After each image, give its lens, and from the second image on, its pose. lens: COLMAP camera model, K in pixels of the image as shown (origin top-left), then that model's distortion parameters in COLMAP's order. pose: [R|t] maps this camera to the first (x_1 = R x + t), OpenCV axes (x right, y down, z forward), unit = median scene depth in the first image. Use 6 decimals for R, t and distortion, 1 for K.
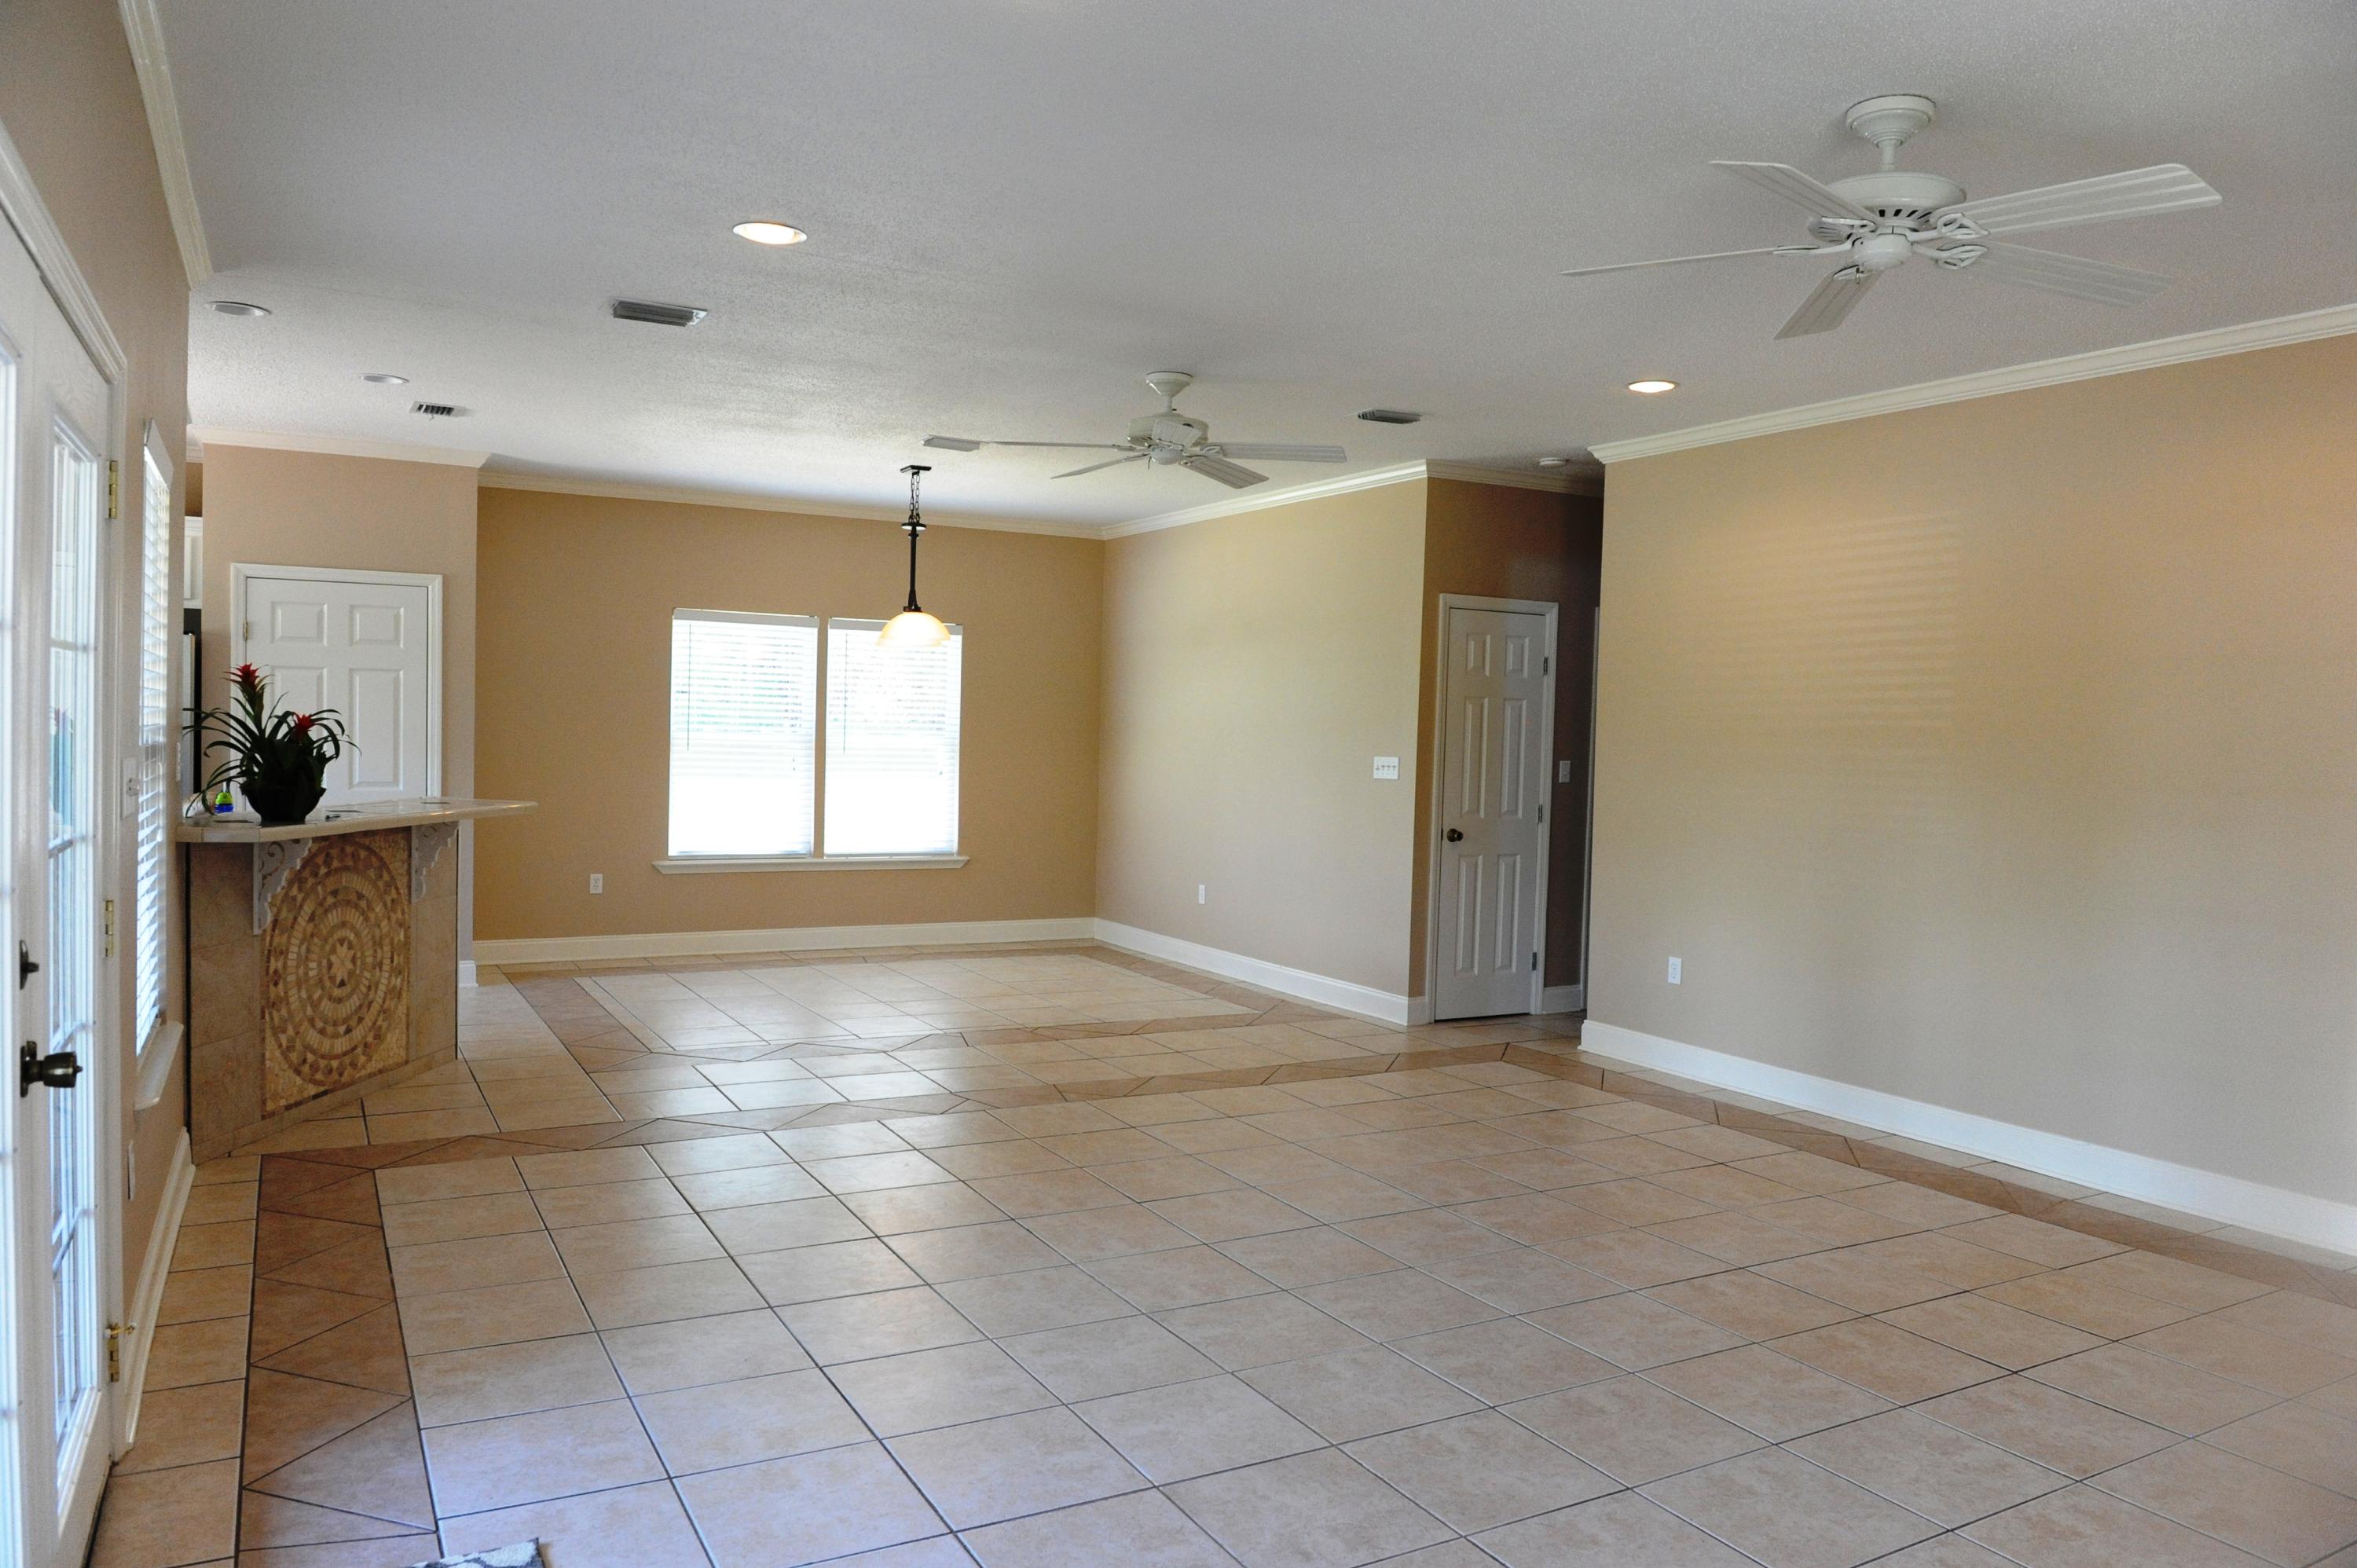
lens RADIAL K [[1619.0, 0, 1163.6], [0, 1619.0, 784.6], [0, 0, 1]] dist [-0.043377, 0.005677]
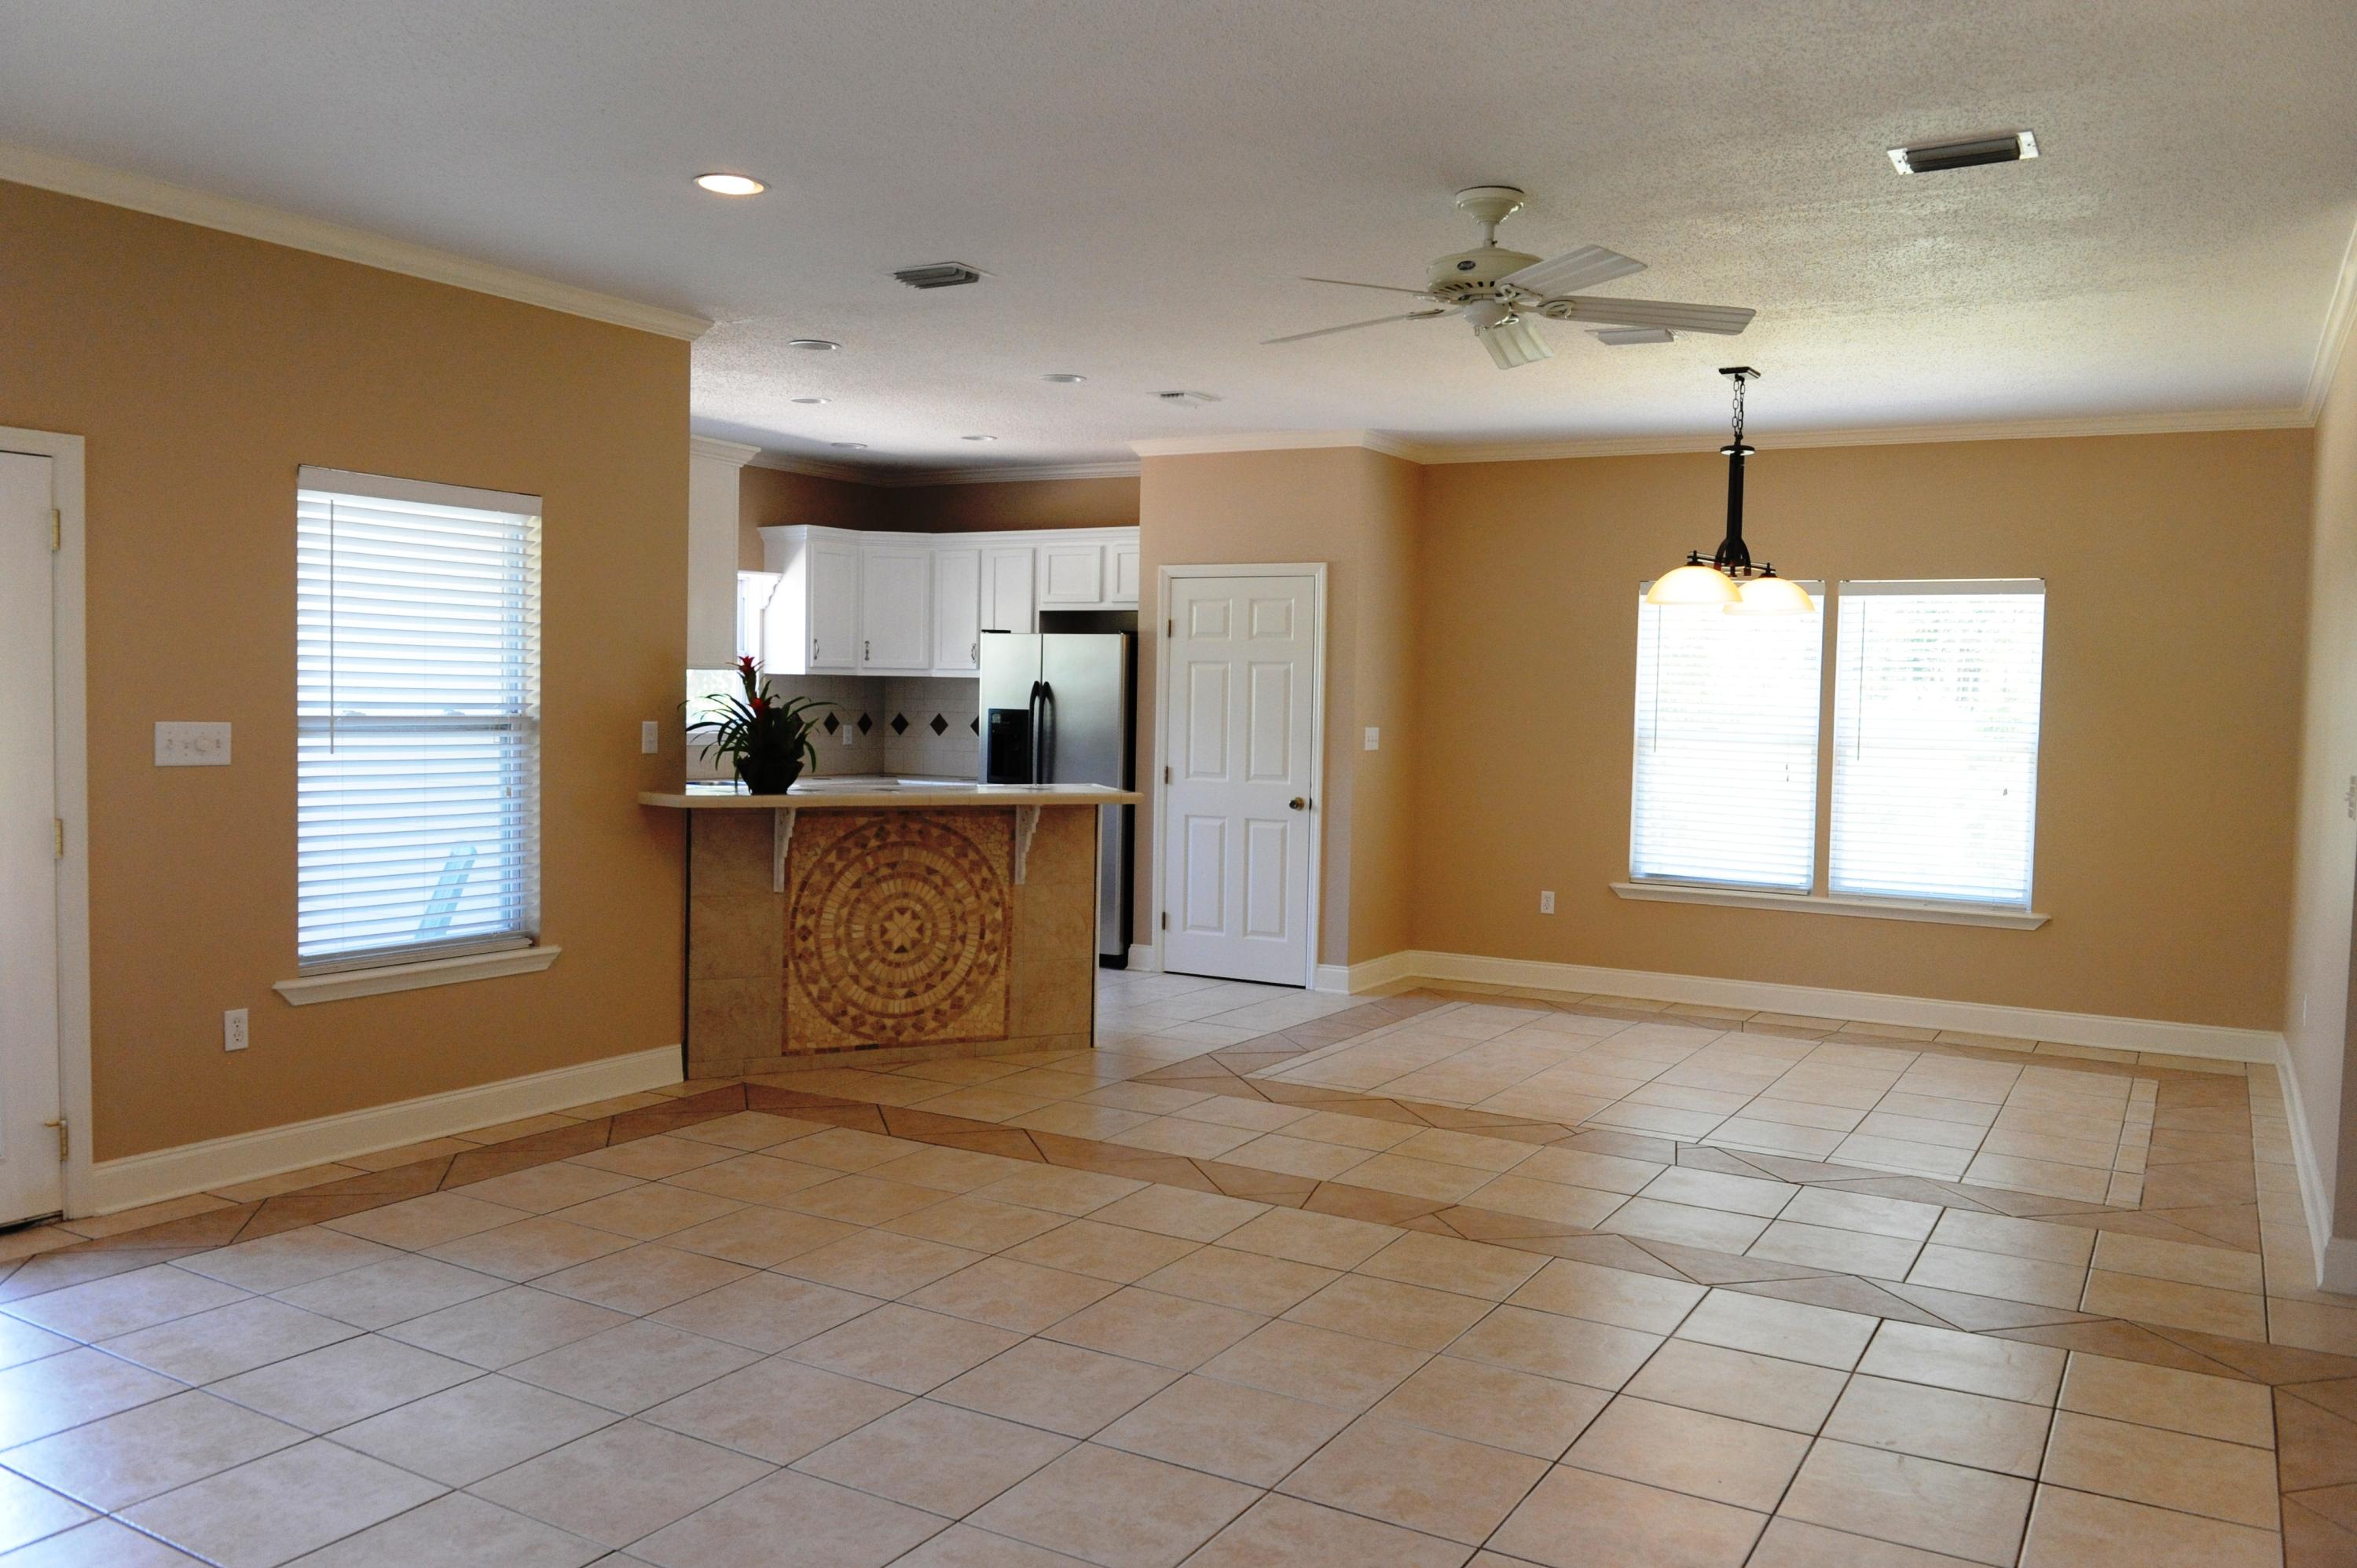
lens RADIAL K [[1799.0, 0, 1169.2], [0, 1799.0, 774.4], [0, 0, 1]] dist [-0.028335, -0.003081]
pose [[0.516206, 0.025274, -0.856091, 0.604384], [-0.039825, 0.999192, 0.005485, -0.007766], [0.855538, 0.031263, 0.516795, 0.511852]]
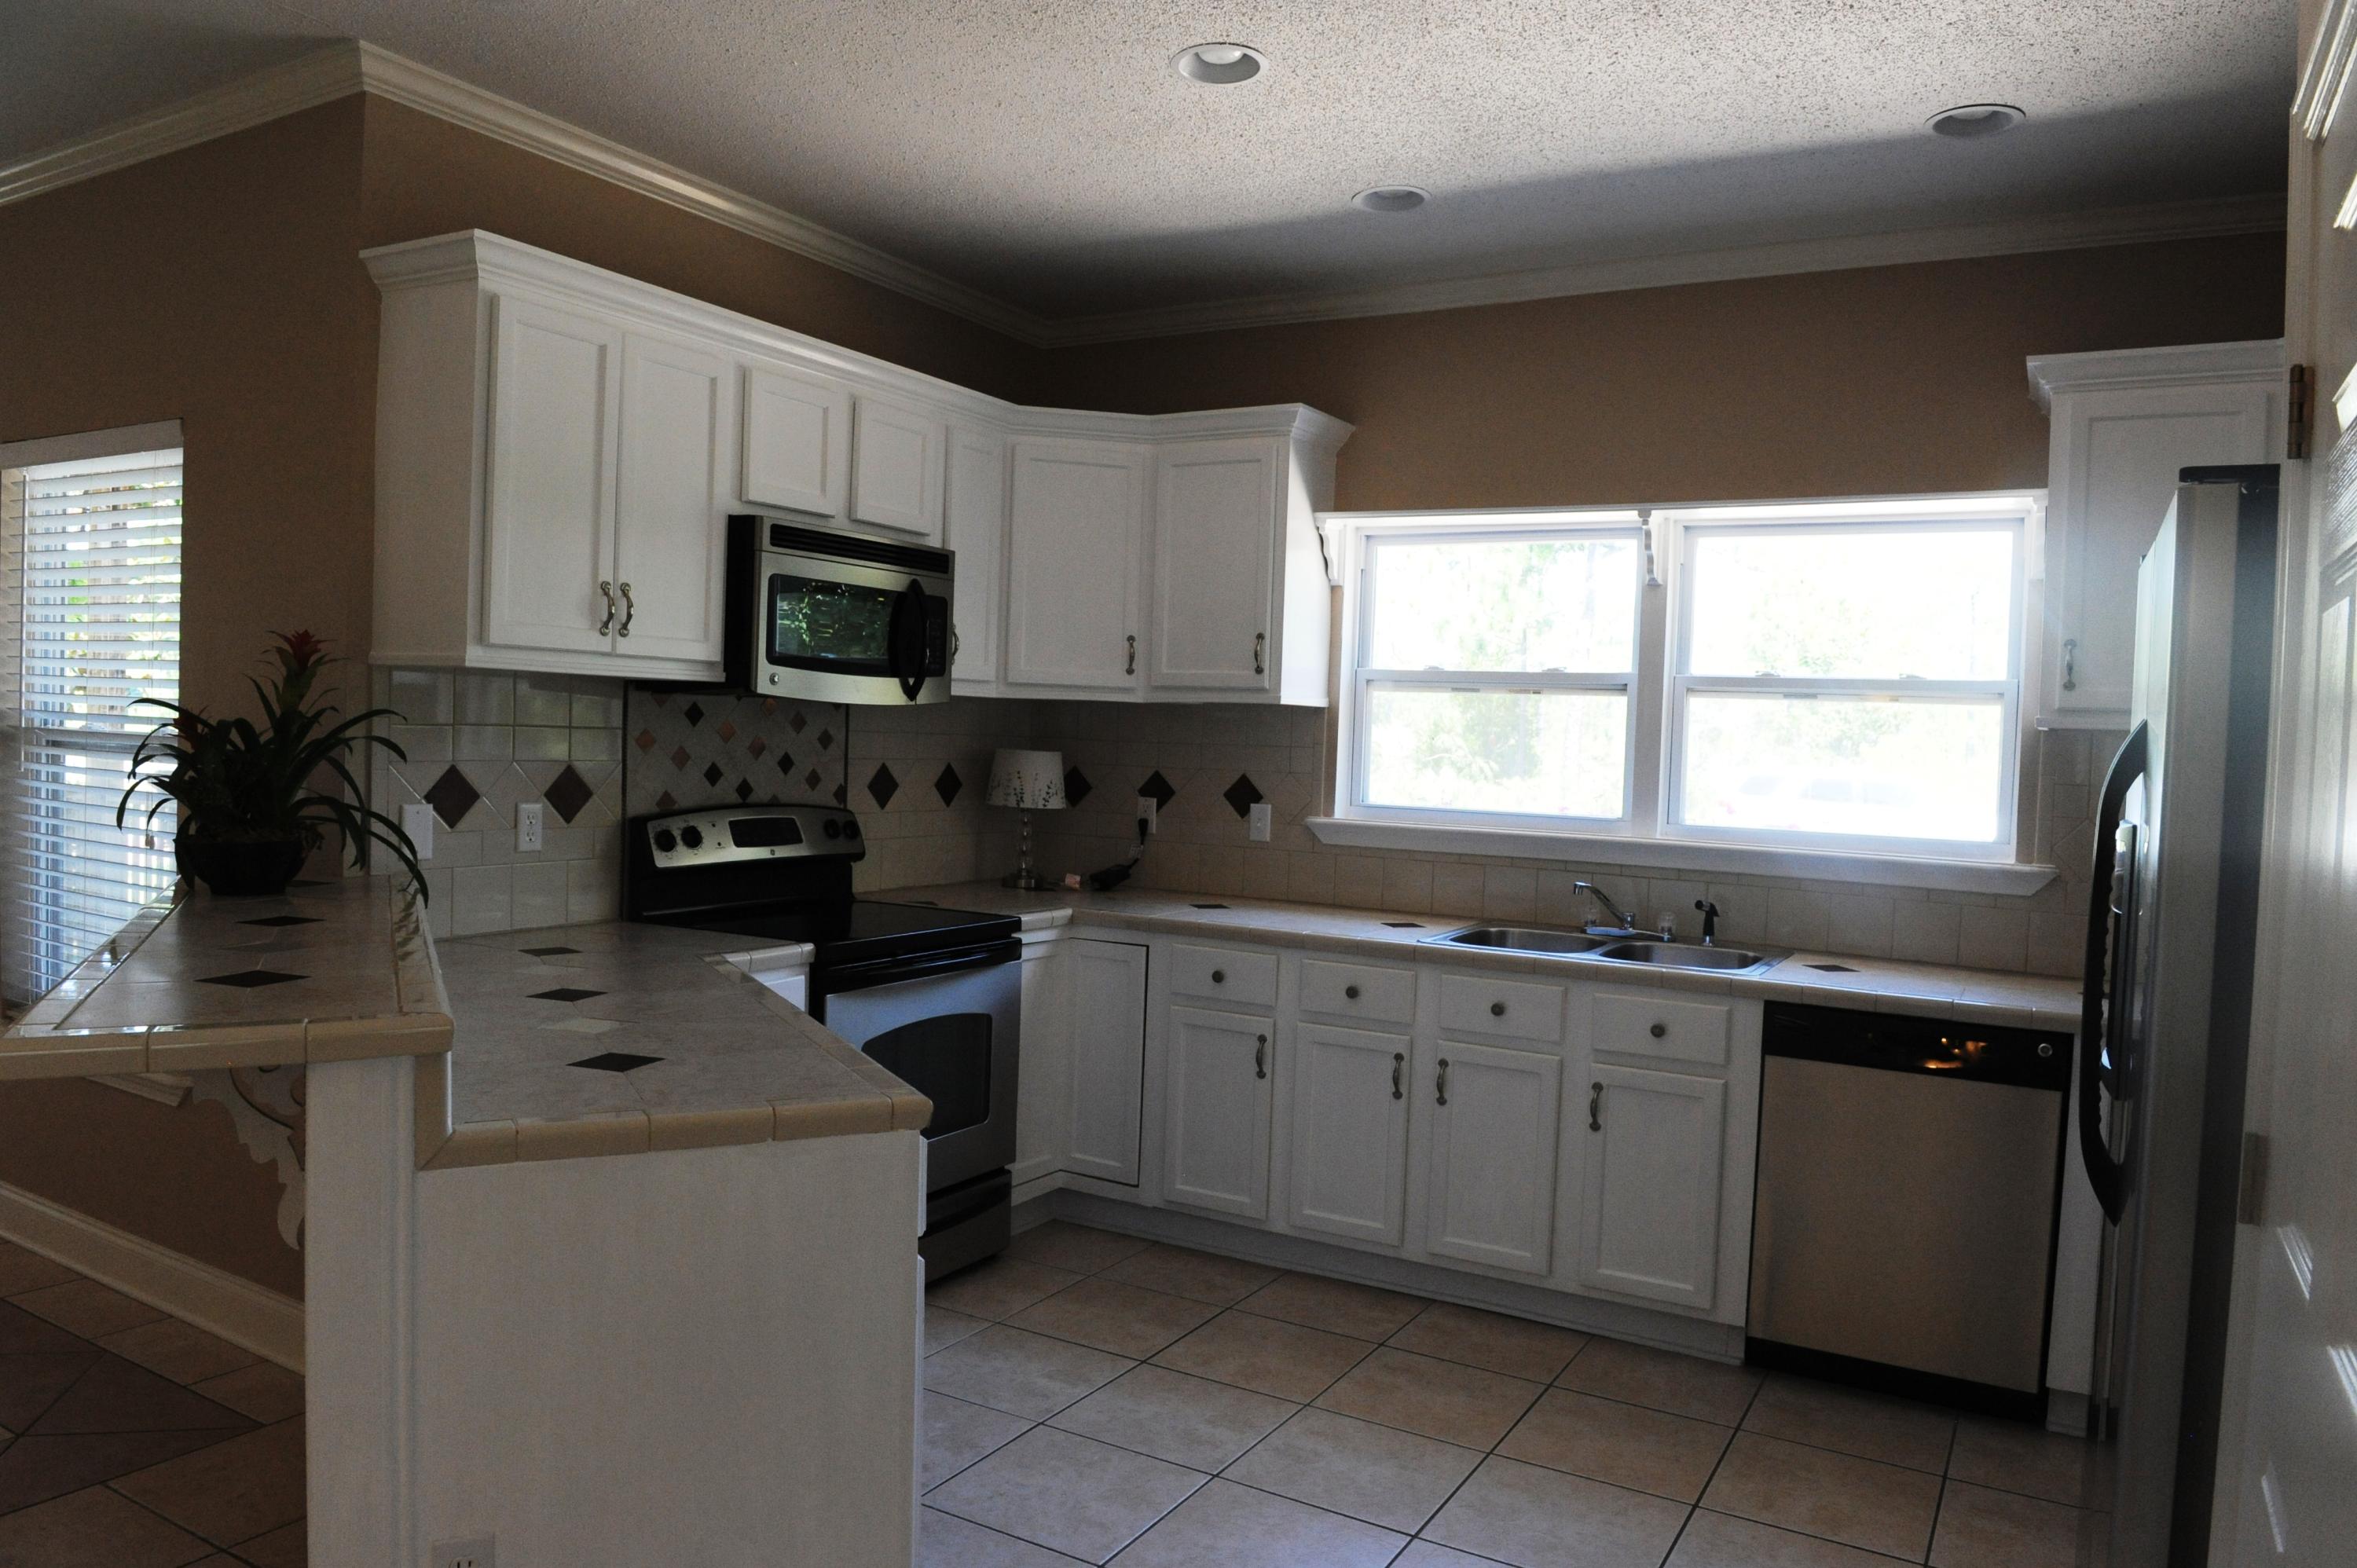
lens RADIAL K [[1619.0, 0, 1189.7], [0, 1619.0, 788.5], [0, 0, 1]] dist [-0.043377, 0.005677]
pose [[-0.849687, -0.036666, -0.526011, -0.470460], [-0.076964, 0.995520, 0.054929, -0.066348], [0.521640, 0.087157, -0.848702, 1.474313]]
